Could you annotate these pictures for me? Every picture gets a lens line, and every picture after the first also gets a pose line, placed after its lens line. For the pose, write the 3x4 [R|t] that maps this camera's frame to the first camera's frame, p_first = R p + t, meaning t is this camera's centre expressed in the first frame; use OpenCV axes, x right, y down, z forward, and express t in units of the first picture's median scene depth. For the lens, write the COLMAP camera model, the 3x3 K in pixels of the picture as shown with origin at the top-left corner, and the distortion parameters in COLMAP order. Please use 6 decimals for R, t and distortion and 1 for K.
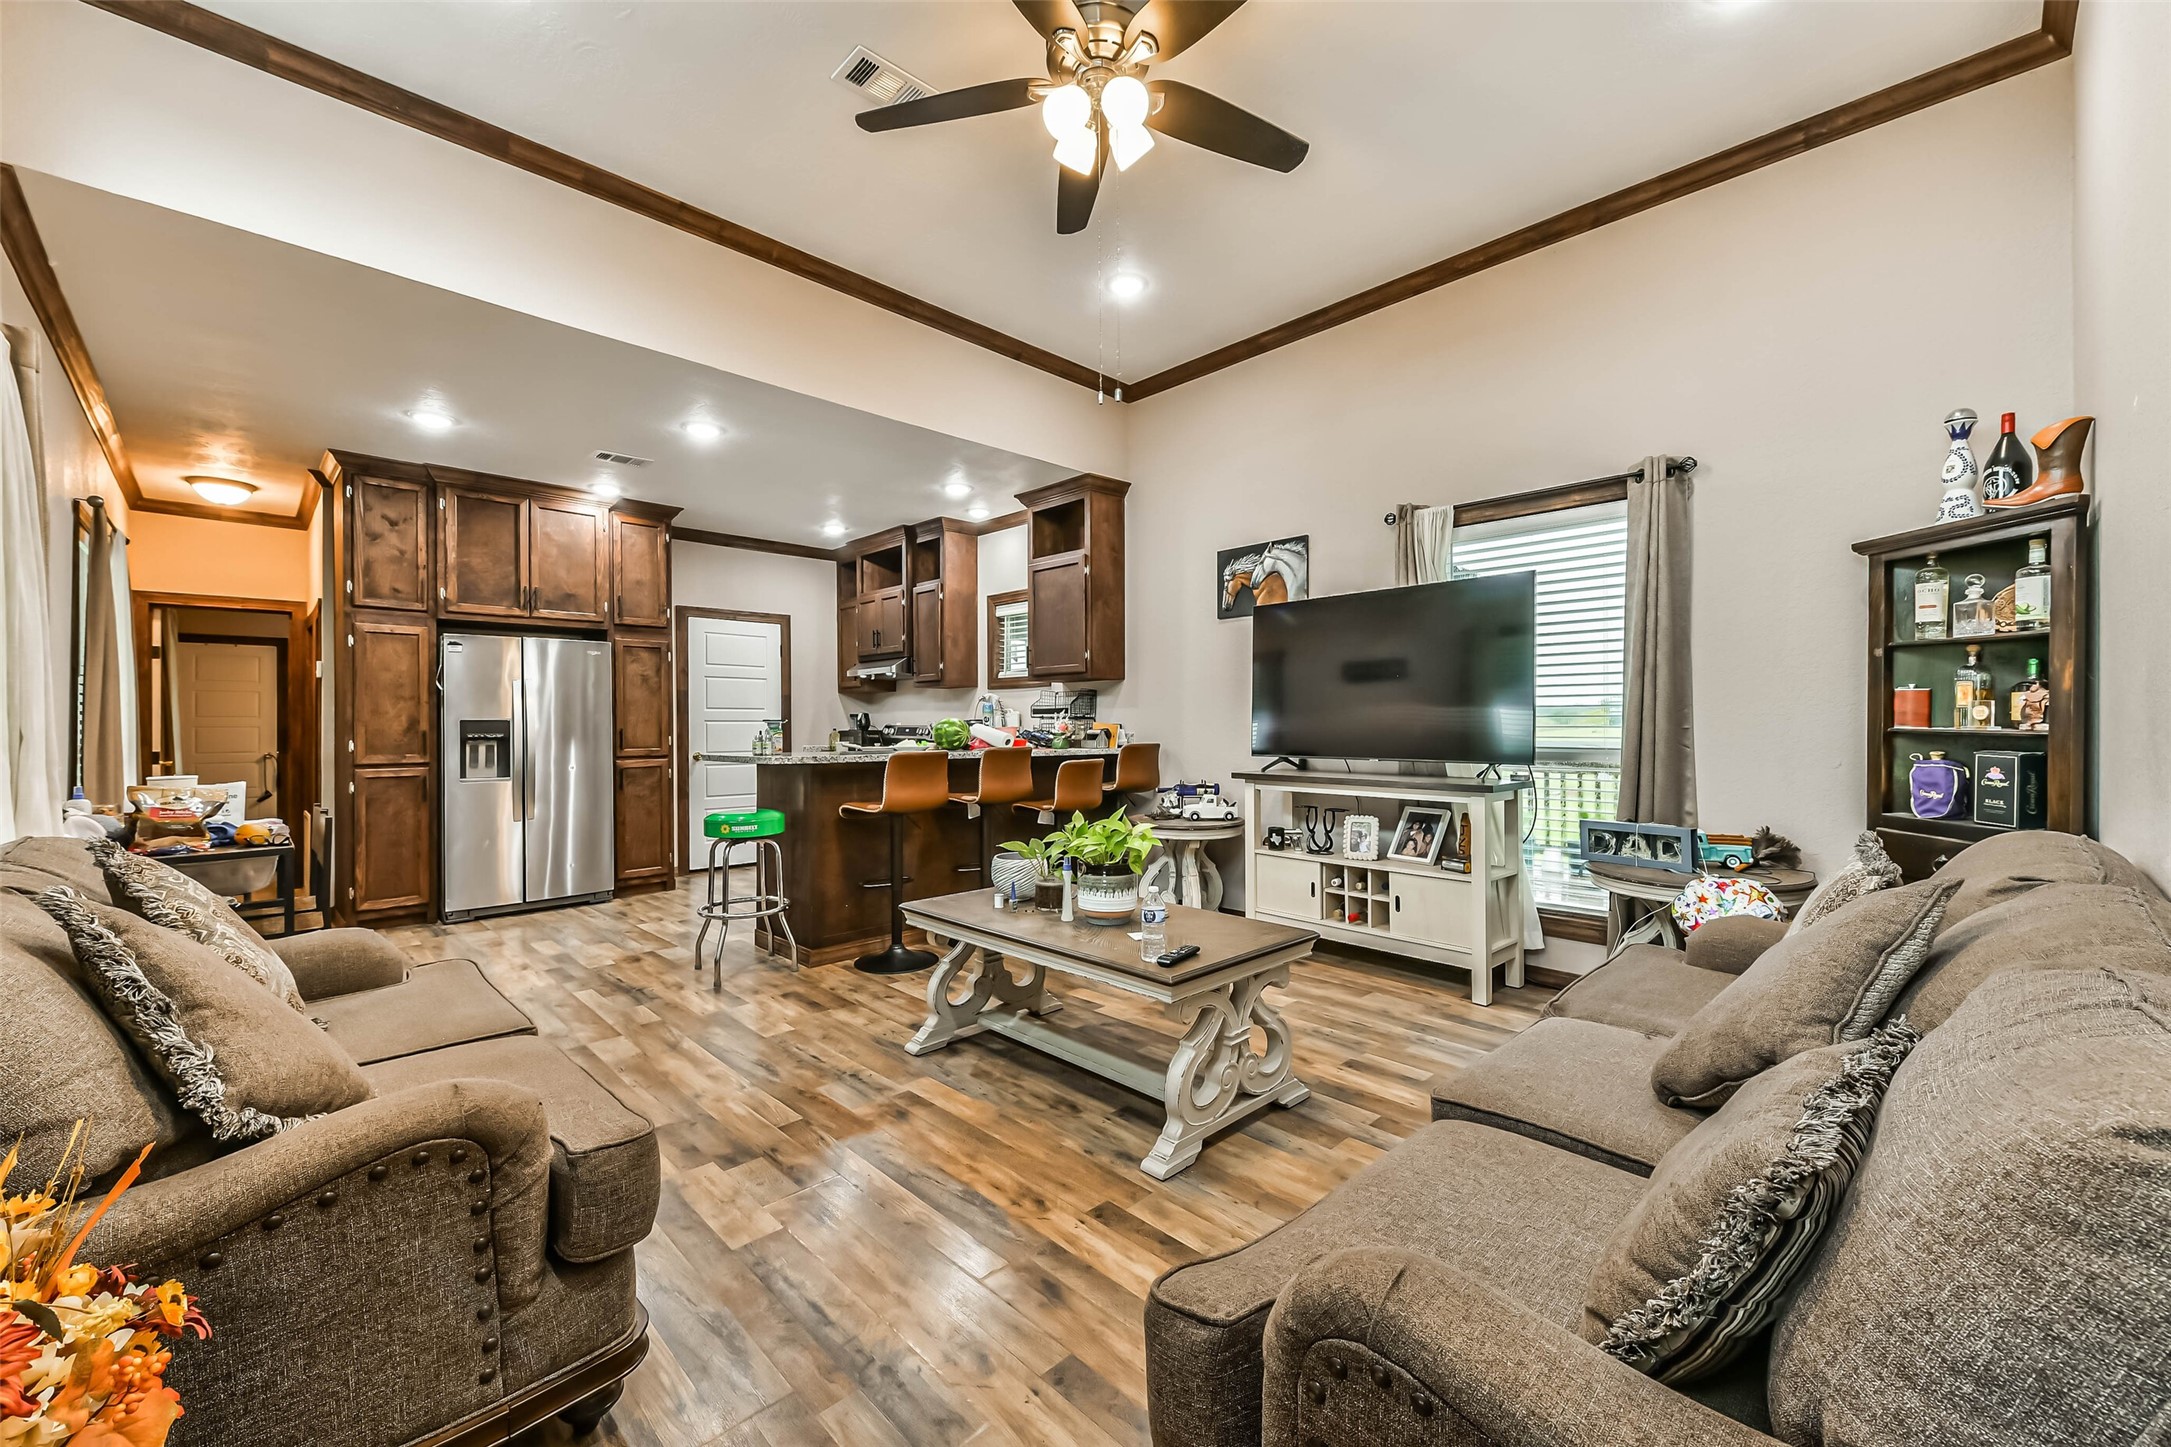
lens RADIAL K [[847.0, 0, 1091.2], [0, 847.0, 722.0], [0, 0, 1]] dist [0.022328, -0.008155]
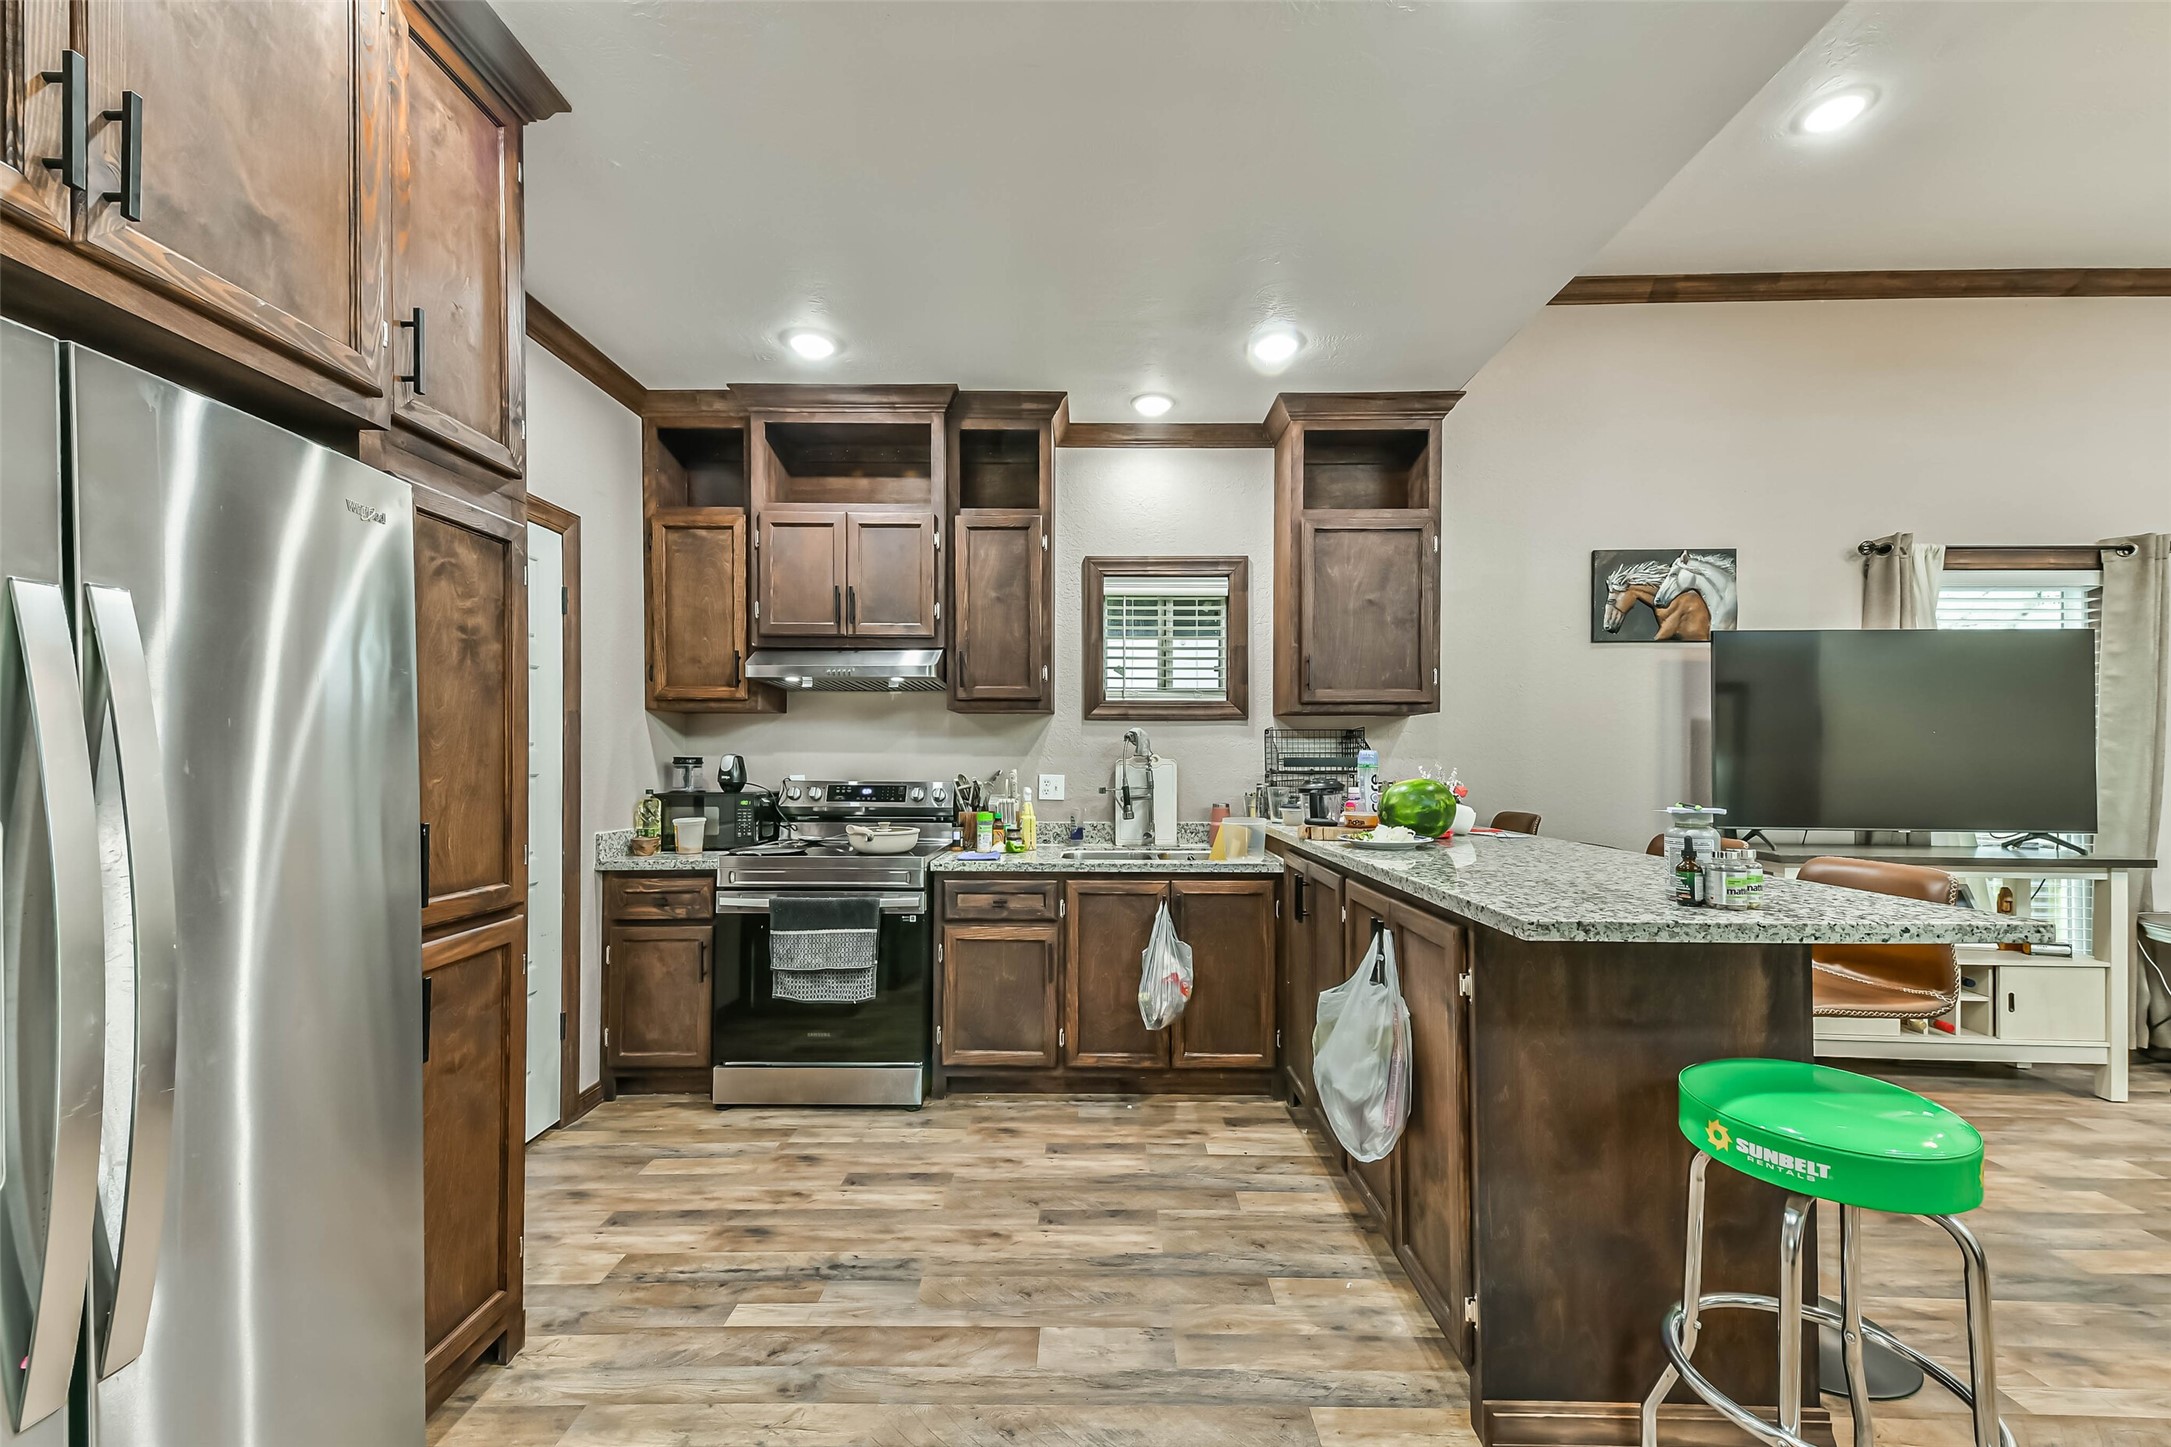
lens RADIAL K [[844.3, 0, 1086.3], [0, 844.3, 751.9], [0, 0, 1]] dist [0.046902, -0.015525]
pose [[0.711342, 0.010517, 0.702768, -0.653424], [-0.008723, 0.999943, -0.006135, -0.016245], [-0.702792, -0.001767, 0.711393, 0.739713]]
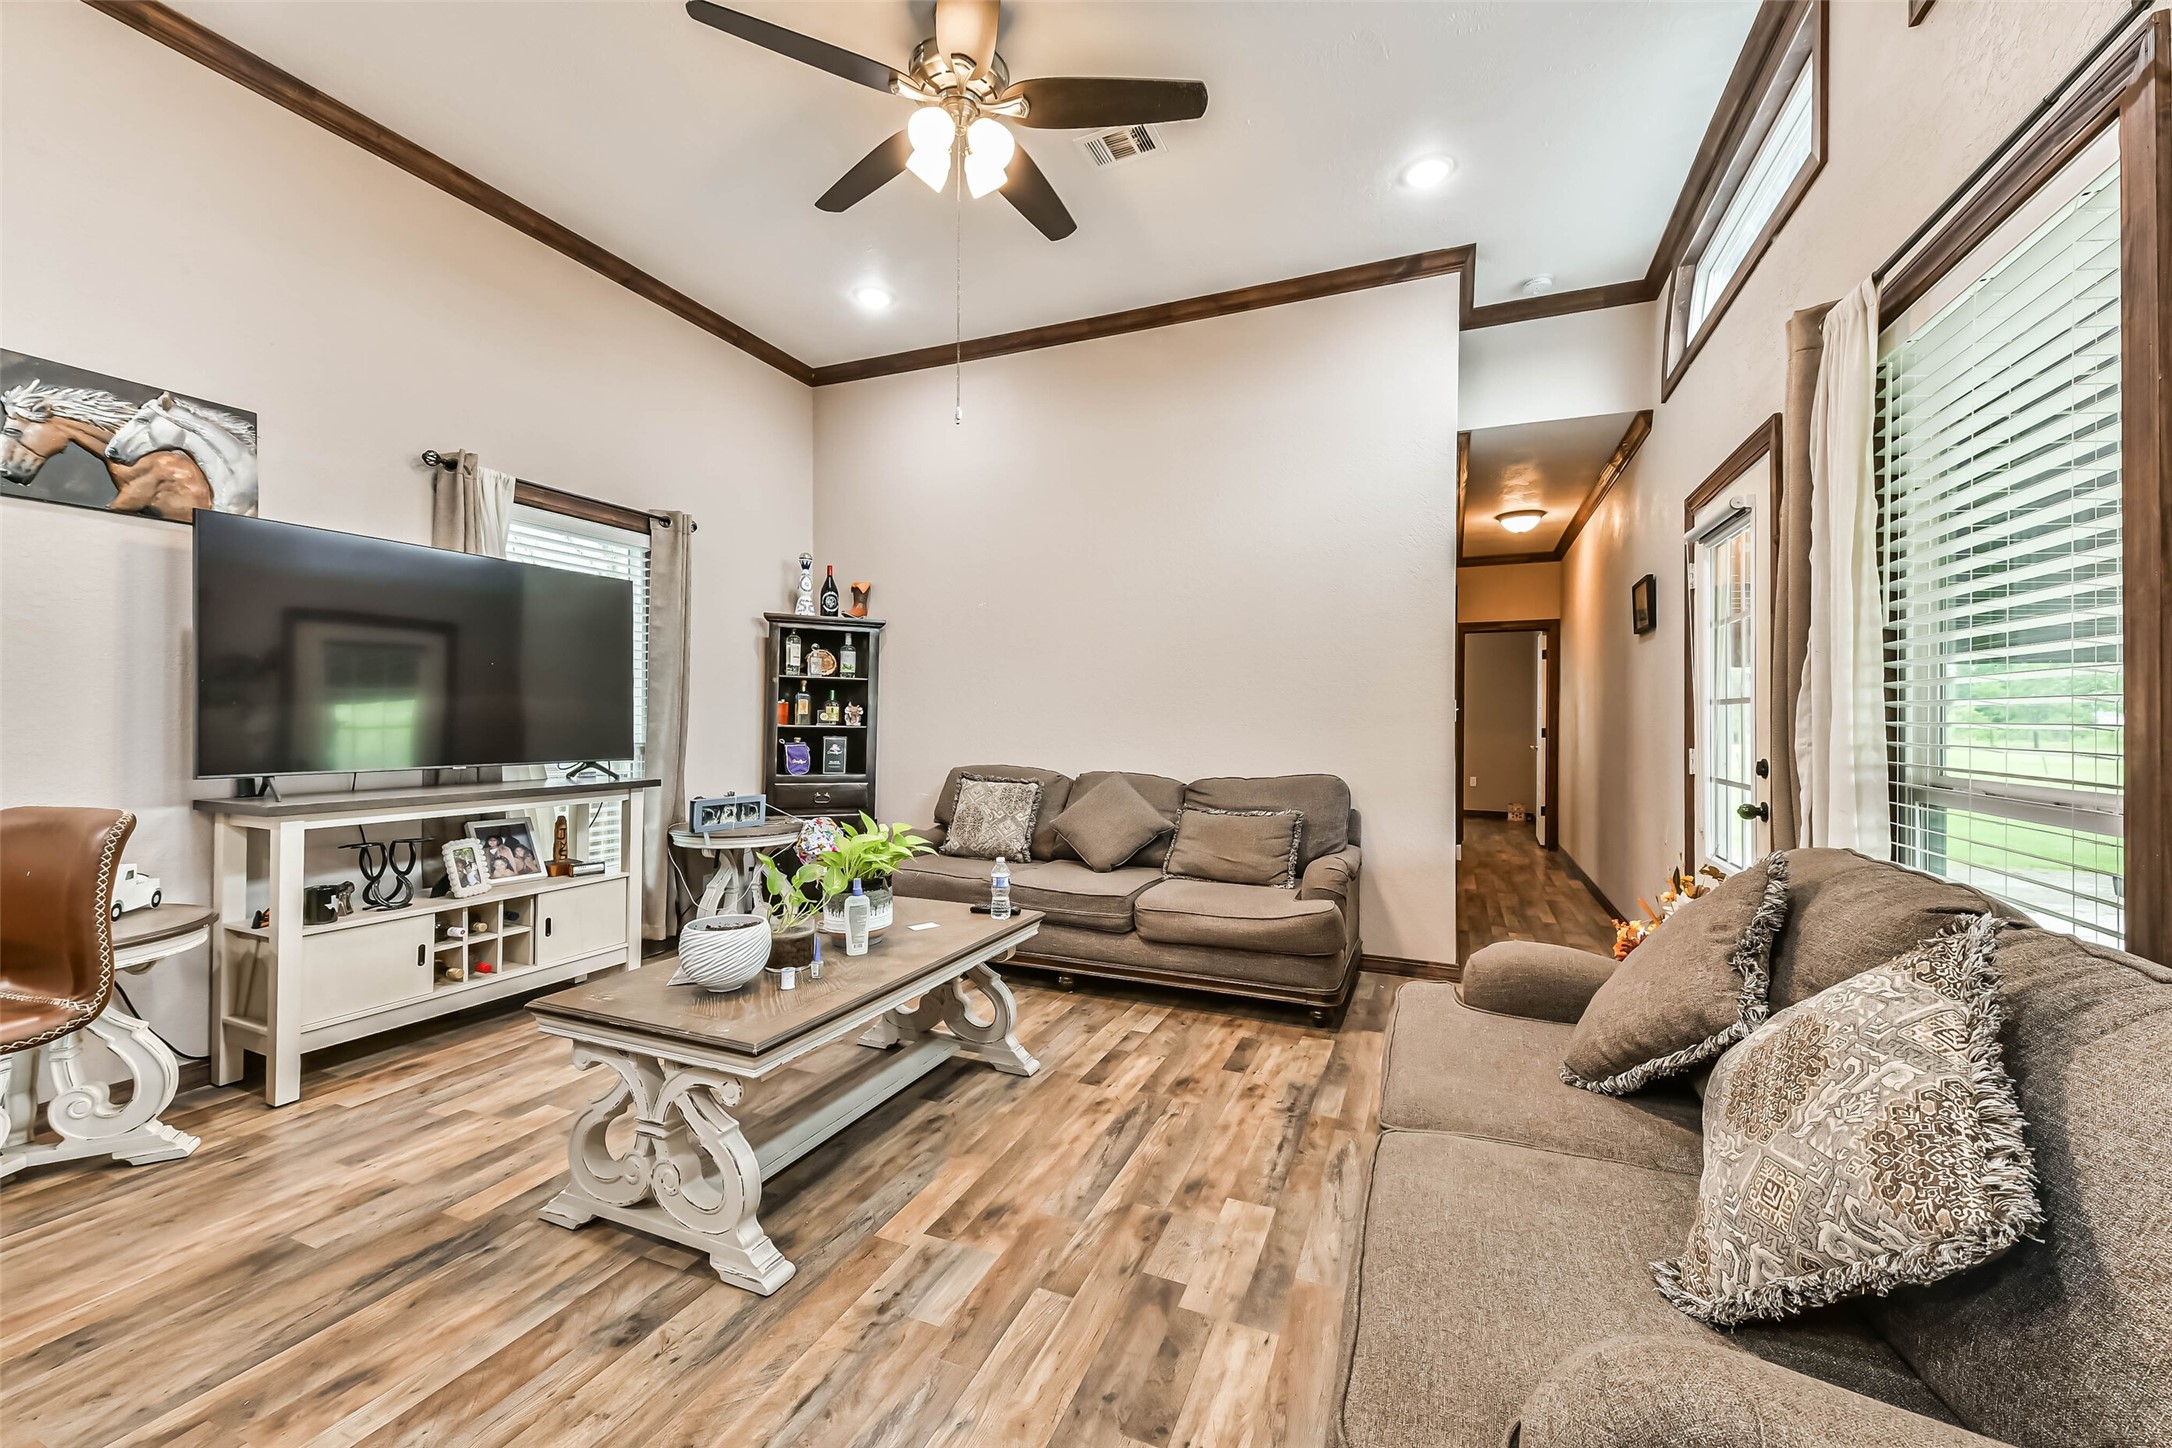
lens RADIAL K [[847.4, 0, 1091.7], [0, 847.4, 722.5], [0, 0, 1]] dist [0.022328, -0.008155]
pose [[-0.383769, -0.000375, 0.923429, -0.480502], [-0.004860, 0.999987, -0.001614, 0.001115], [-0.923416, -0.005107, -0.383766, 0.590641]]
